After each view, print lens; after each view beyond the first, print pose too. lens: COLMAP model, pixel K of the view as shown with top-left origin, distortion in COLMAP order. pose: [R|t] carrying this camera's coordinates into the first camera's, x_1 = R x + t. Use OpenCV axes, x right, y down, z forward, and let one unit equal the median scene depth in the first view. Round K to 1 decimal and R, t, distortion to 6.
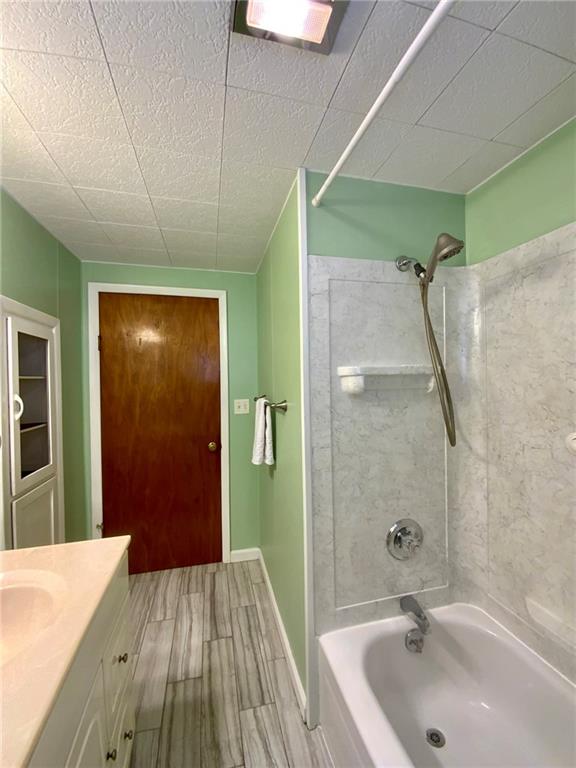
lens RADIAL K [[315.1, 0, 286.8], [0, 315.1, 383.7], [0, 0, 1]] dist [0.047072, -0.028378]
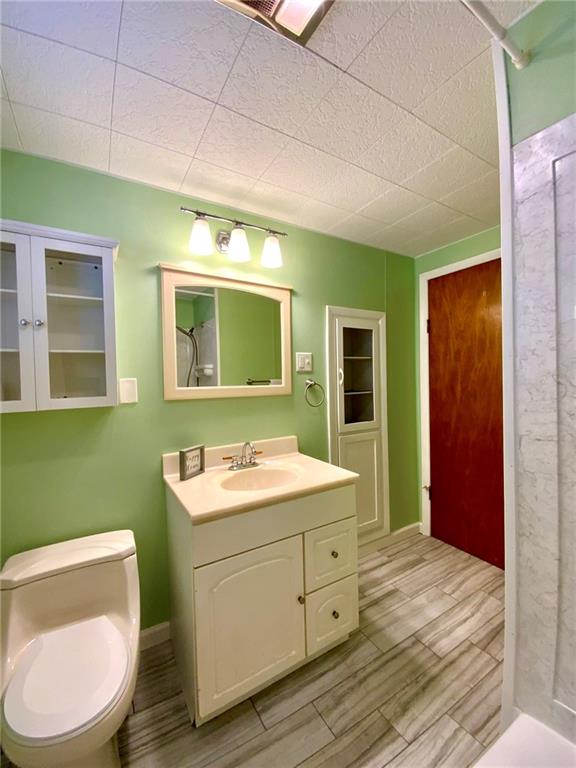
lens RADIAL K [[315.1, 0, 286.8], [0, 315.1, 383.7], [0, 0, 1]] dist [0.047072, -0.028378]
pose [[0.288772, 0.022251, -0.957139, 0.465597], [0.006713, 0.999658, 0.025265, 0.058794], [0.957374, -0.013721, 0.288524, 0.271358]]
